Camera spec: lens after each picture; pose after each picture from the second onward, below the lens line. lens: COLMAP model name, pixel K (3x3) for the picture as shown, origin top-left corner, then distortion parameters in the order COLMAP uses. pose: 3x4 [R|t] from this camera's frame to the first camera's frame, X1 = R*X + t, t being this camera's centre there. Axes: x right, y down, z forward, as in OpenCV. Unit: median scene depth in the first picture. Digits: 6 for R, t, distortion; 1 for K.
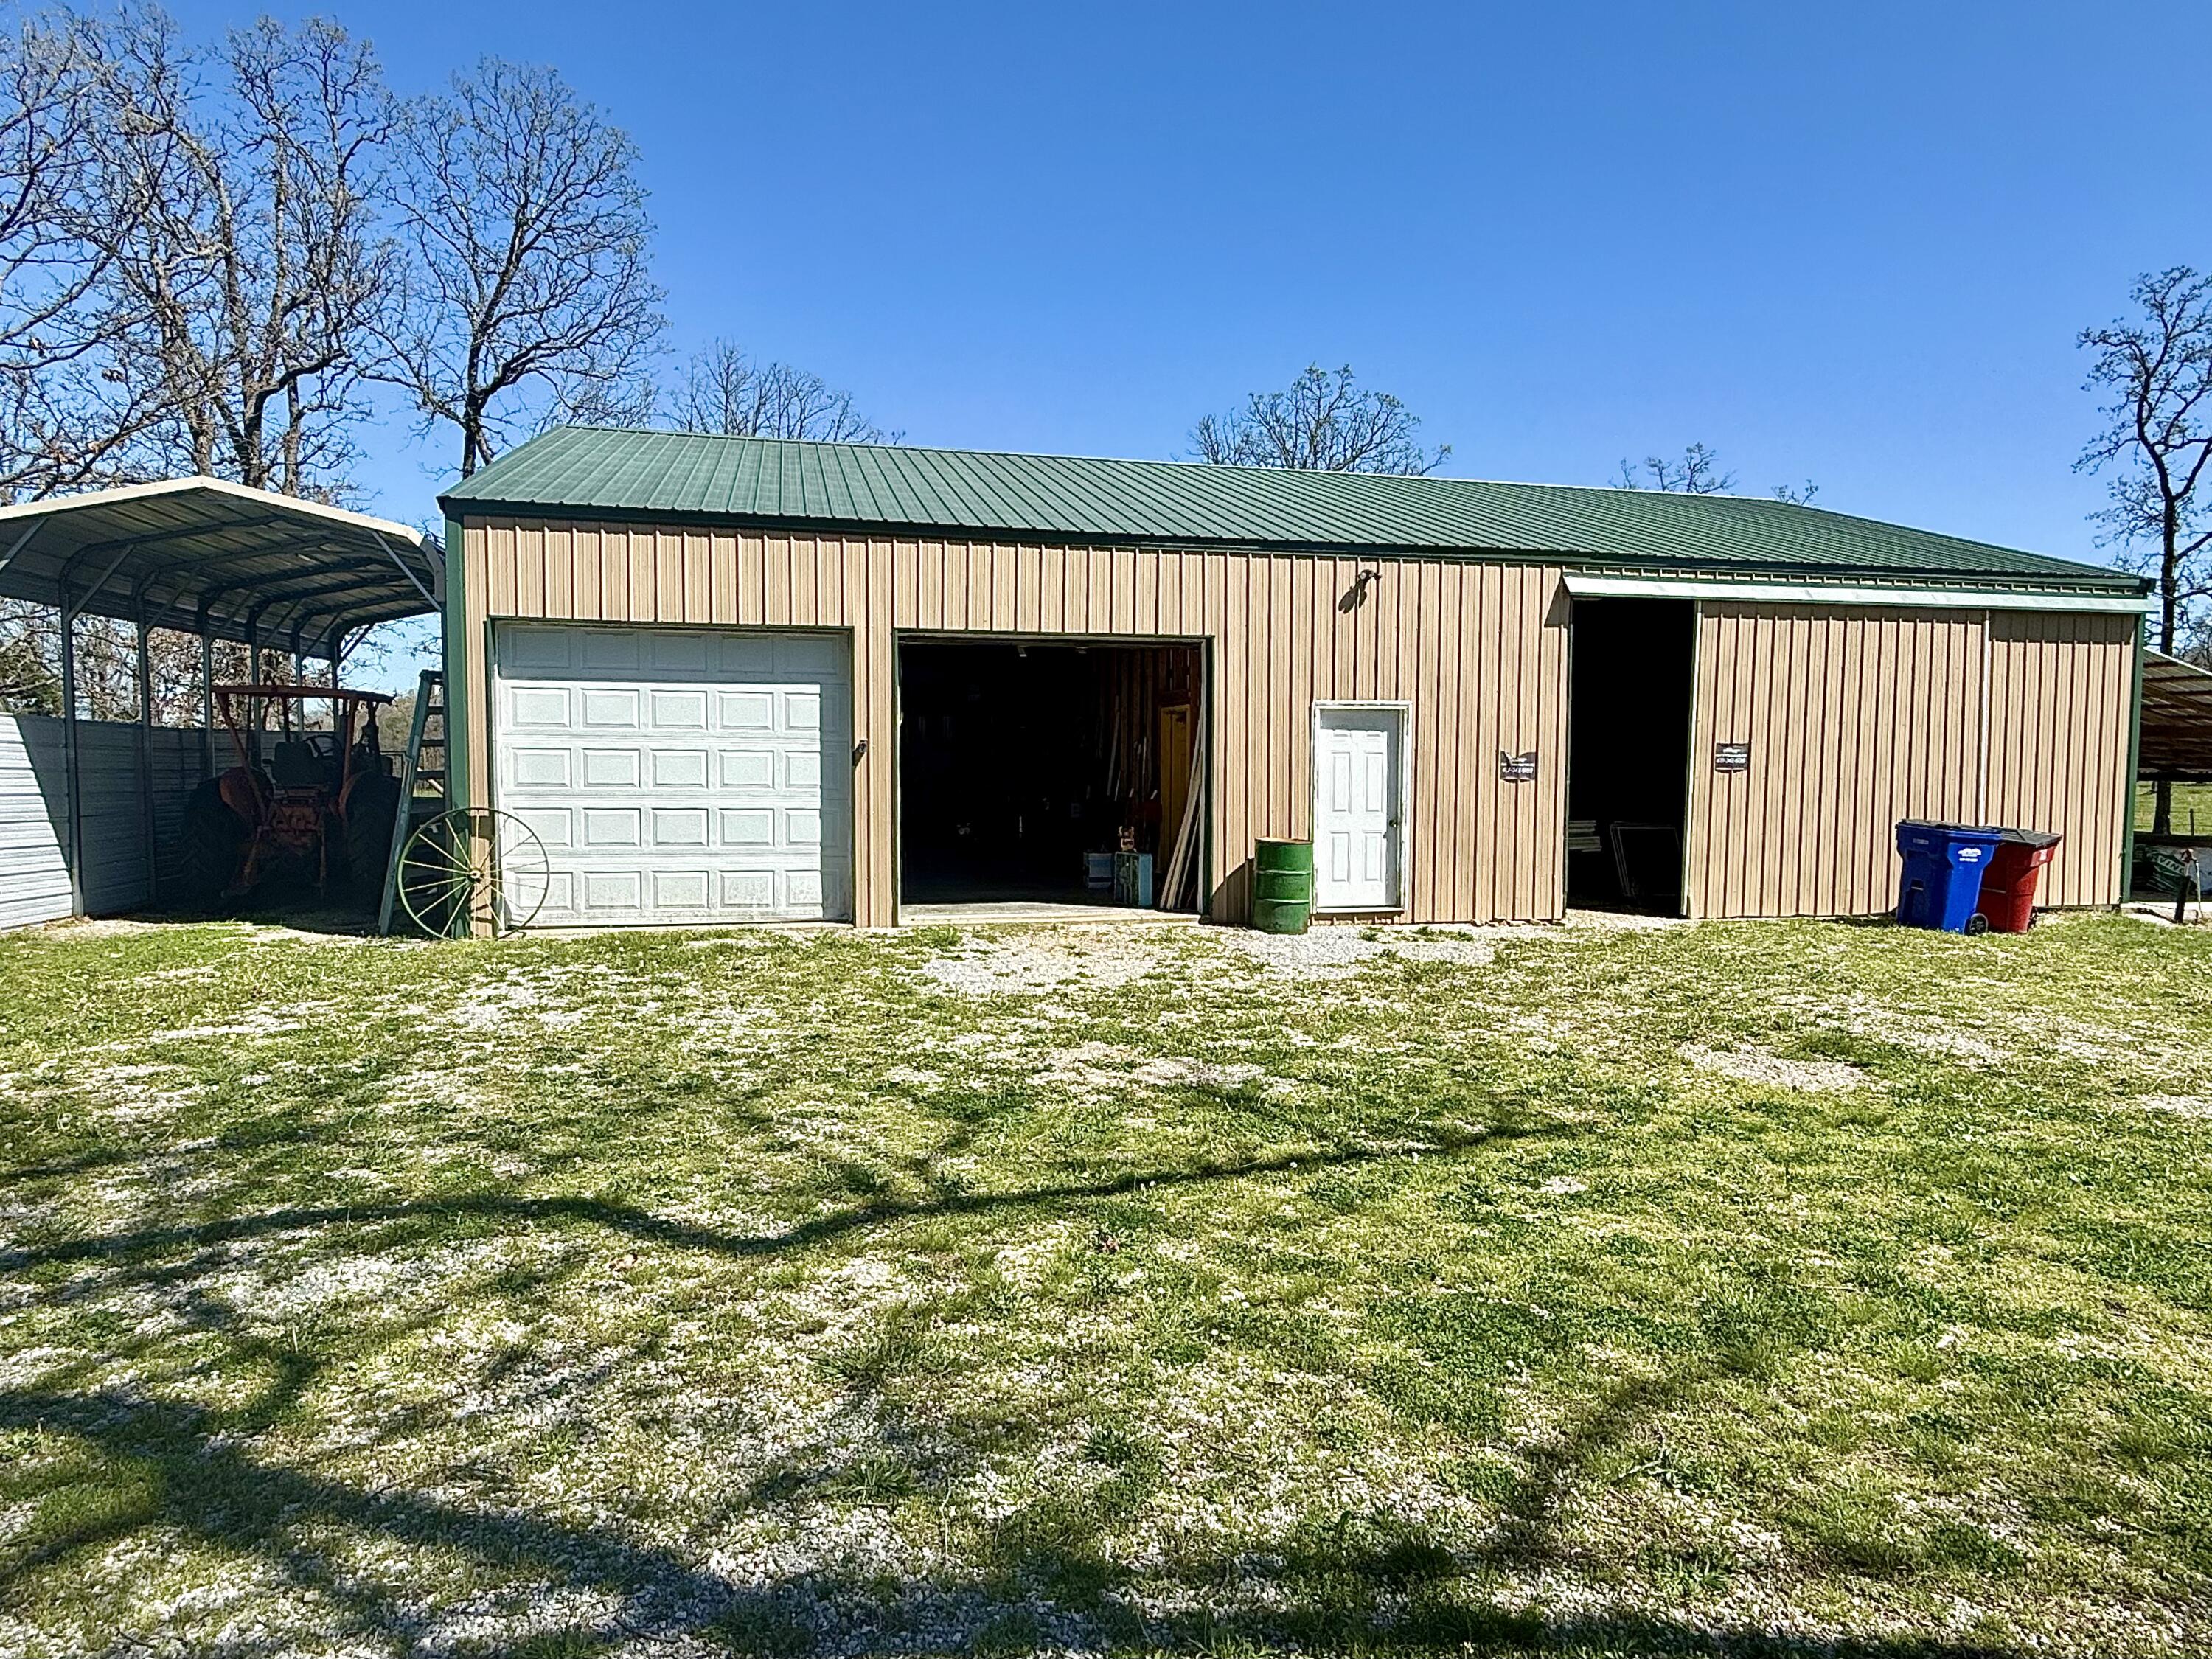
lens RADIAL K [[1286.8, 0, 1106.0], [0, 1286.8, 829.5], [0, 0, 1]] dist [0.003631, 0.000034]
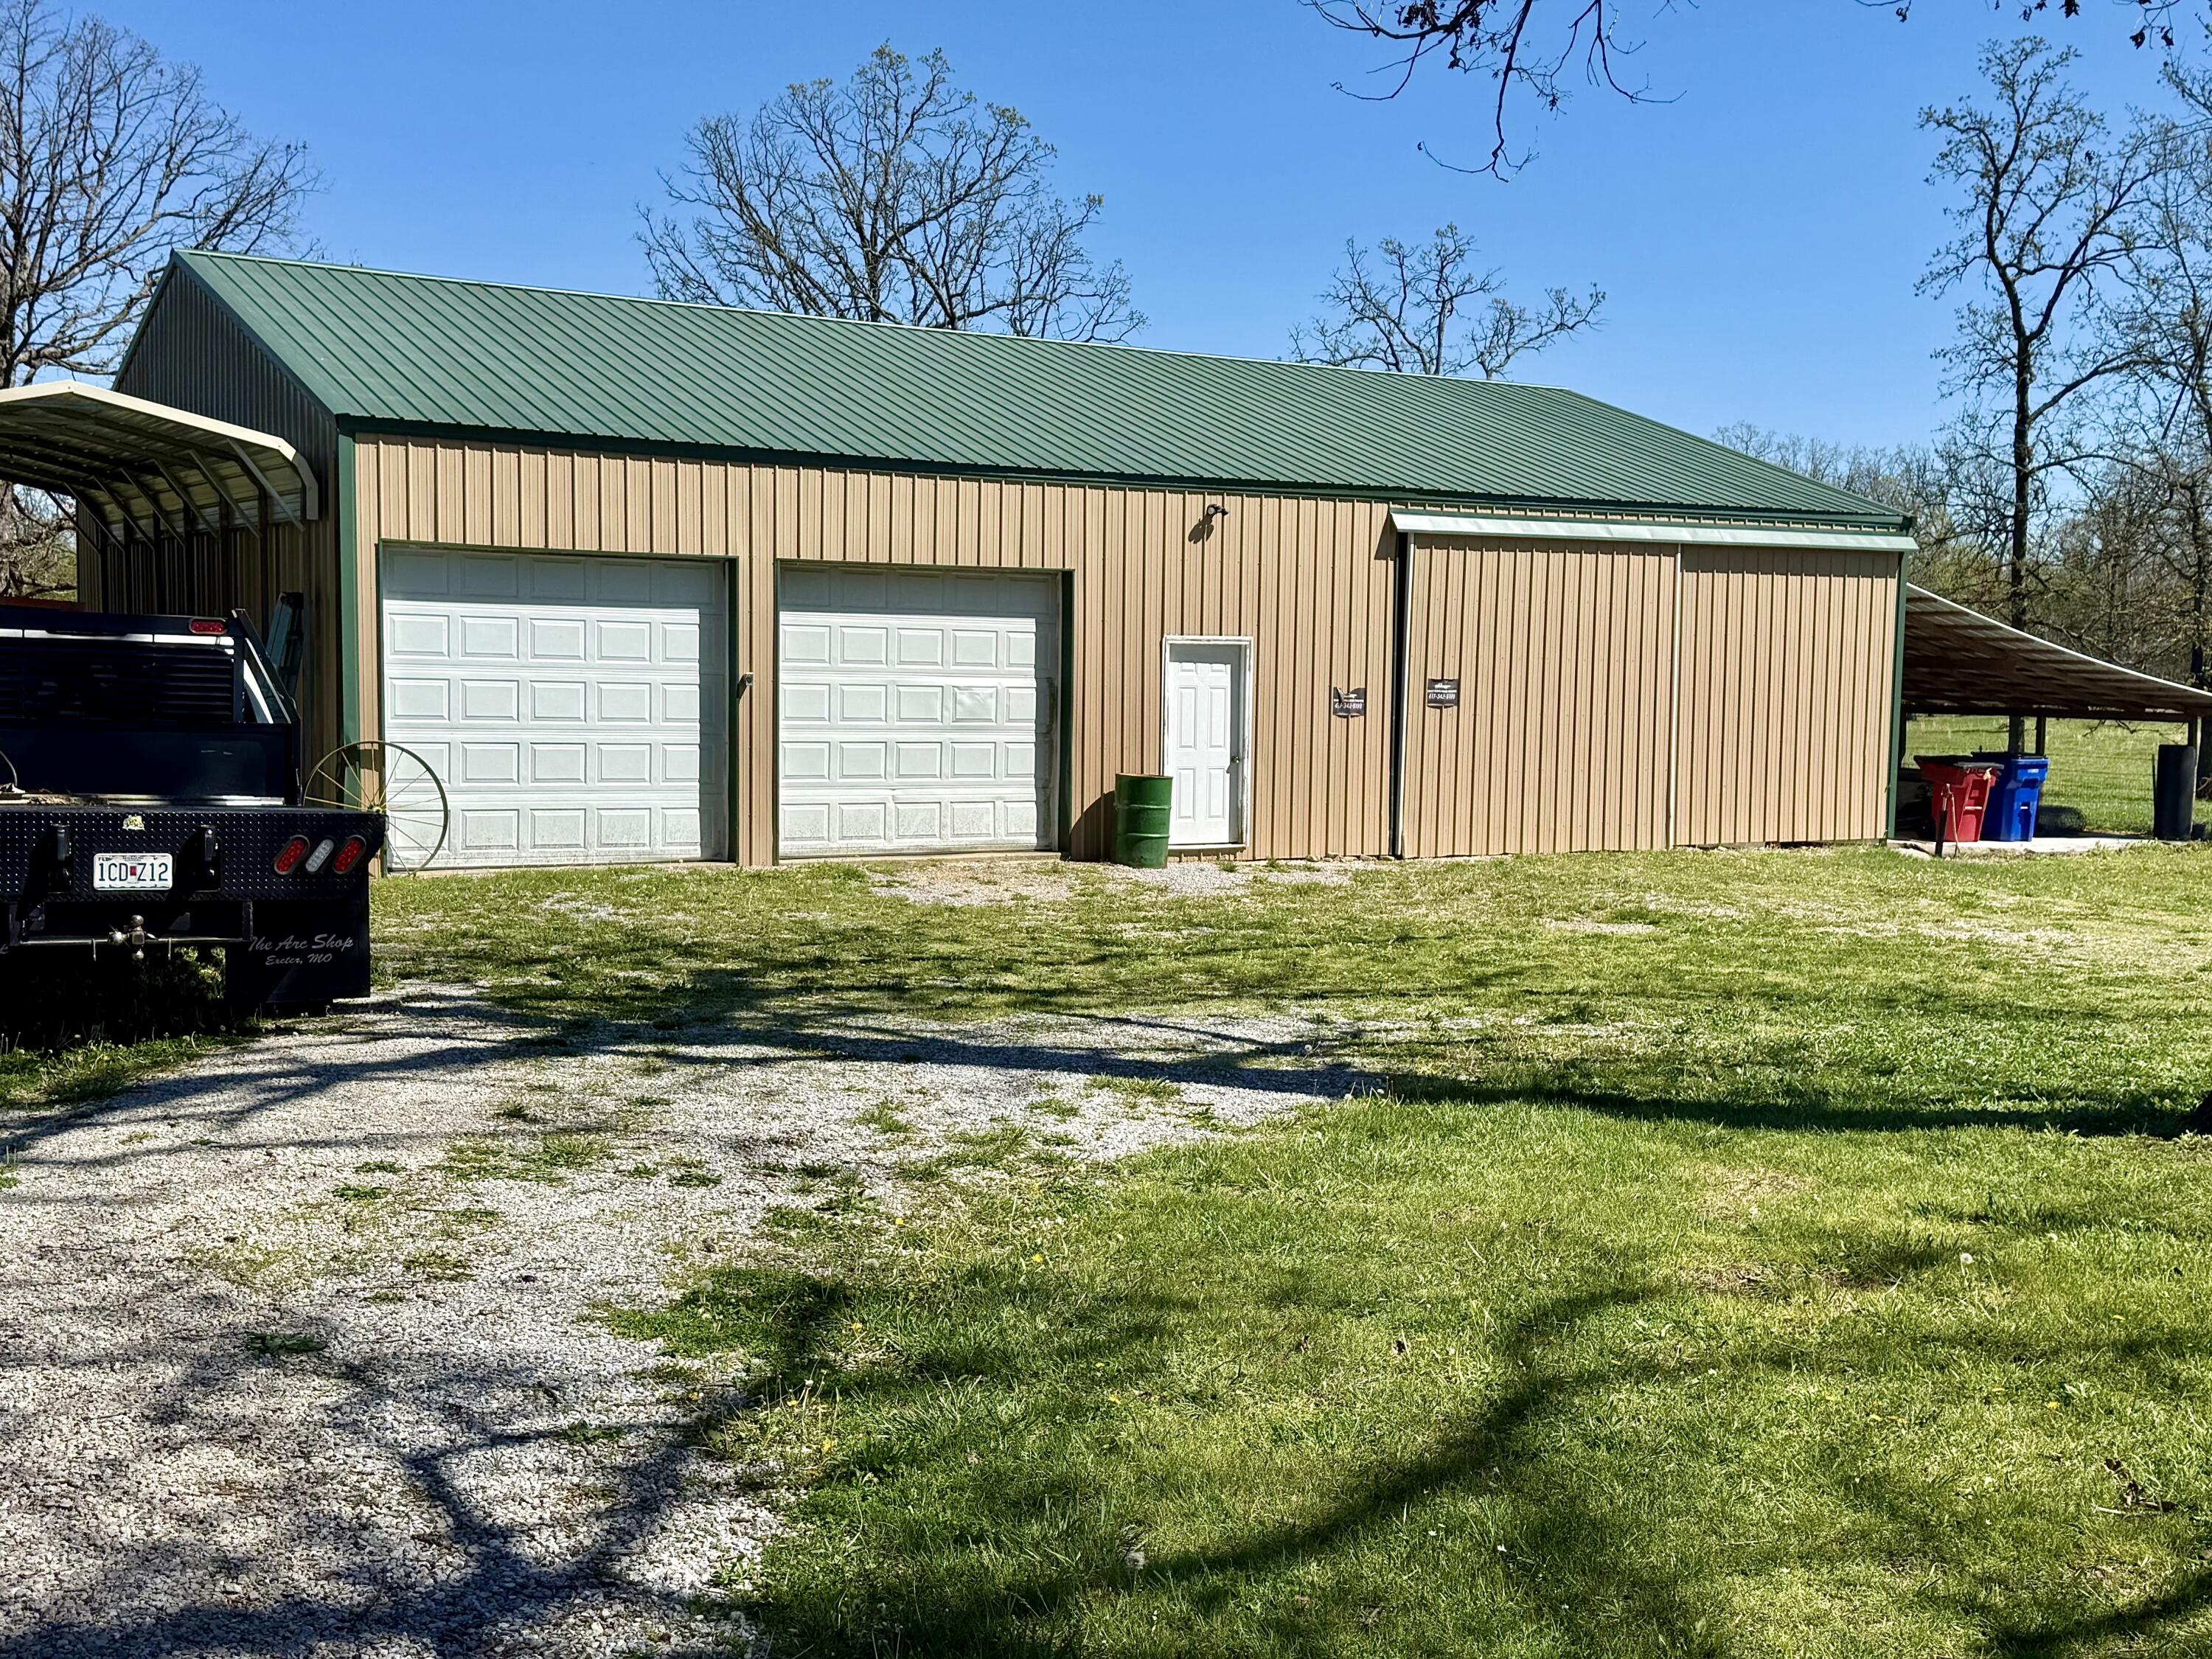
lens RADIAL K [[2349.9, 0, 1109.3], [0, 2349.9, 859.6], [0, 0, 1]] dist [0.169024, -0.370635]
pose [[0.954611, -0.015222, 0.297466, -0.406476], [0.007185, 0.999579, 0.028093, 0.020658], [-0.297768, -0.024681, 0.954319, -0.698669]]
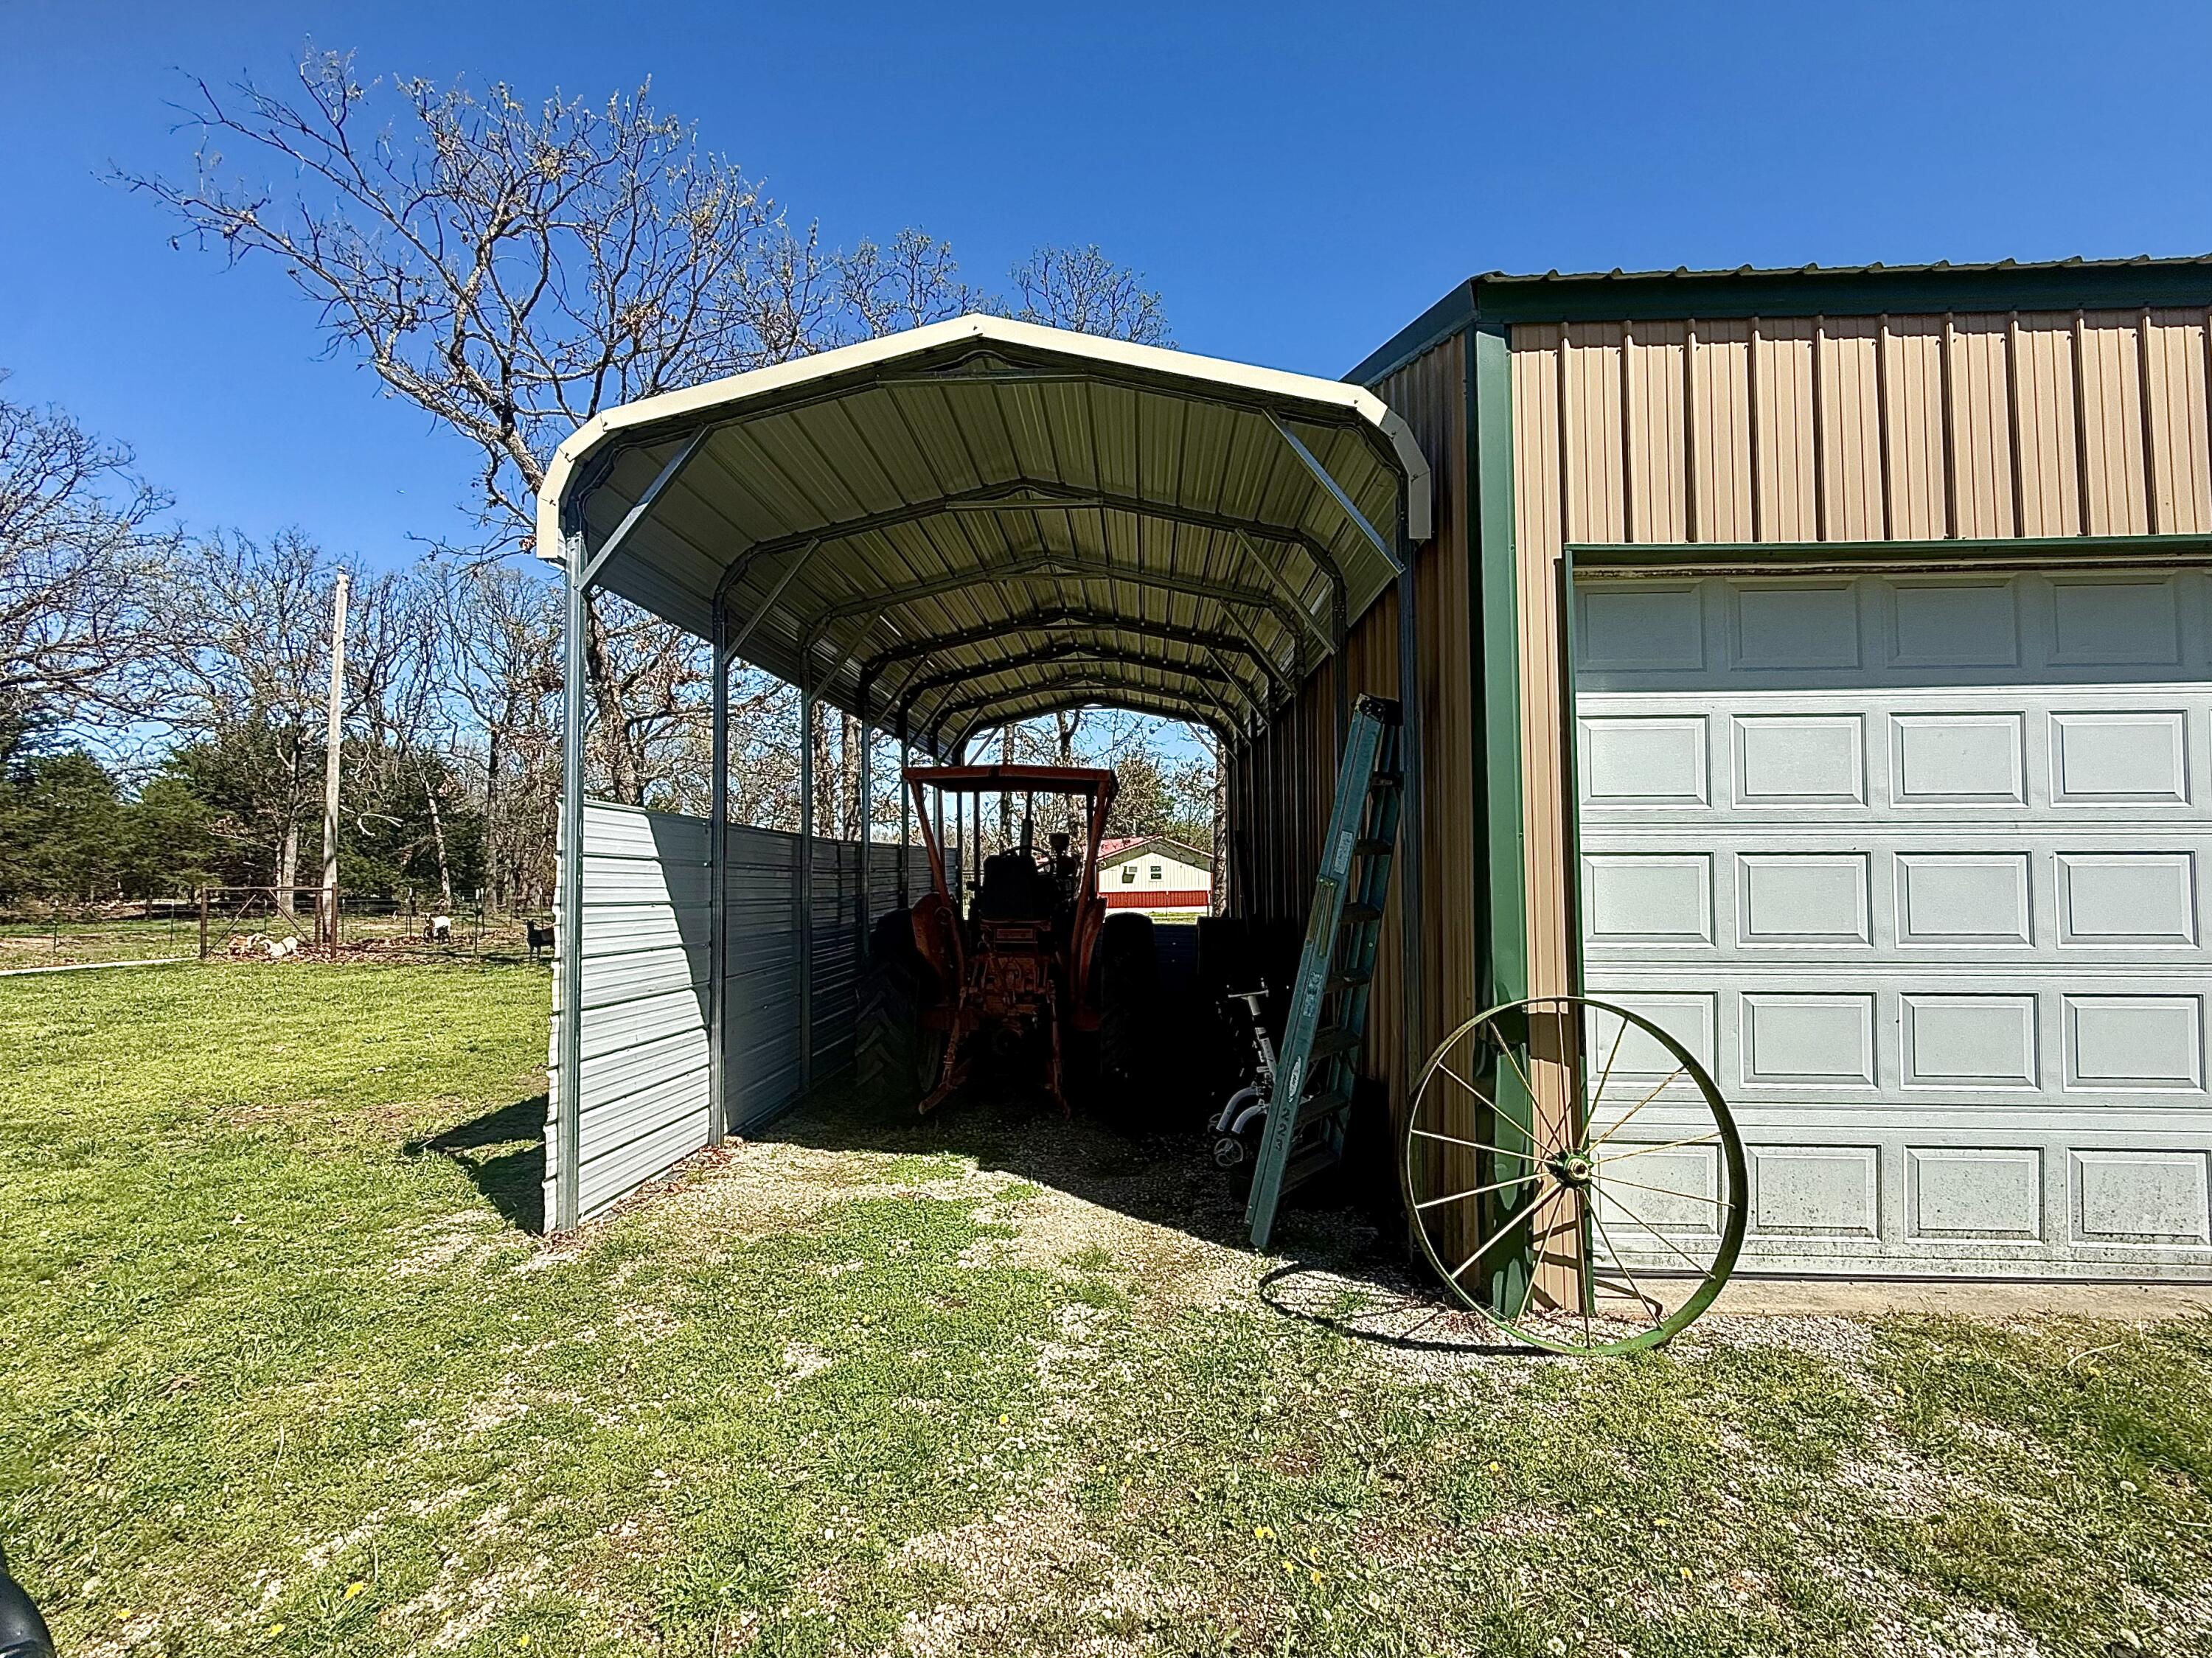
lens RADIAL K [[1016.4, 0, 1106.0], [0, 1016.4, 829.0], [0, 0, 1]] dist [-0.018287, -0.000052]
pose [[0.956450, -0.024282, -0.290885, -0.438458], [-0.003619, 0.995471, -0.094998, -0.032659], [0.291874, 0.091914, 0.952030, 0.532561]]
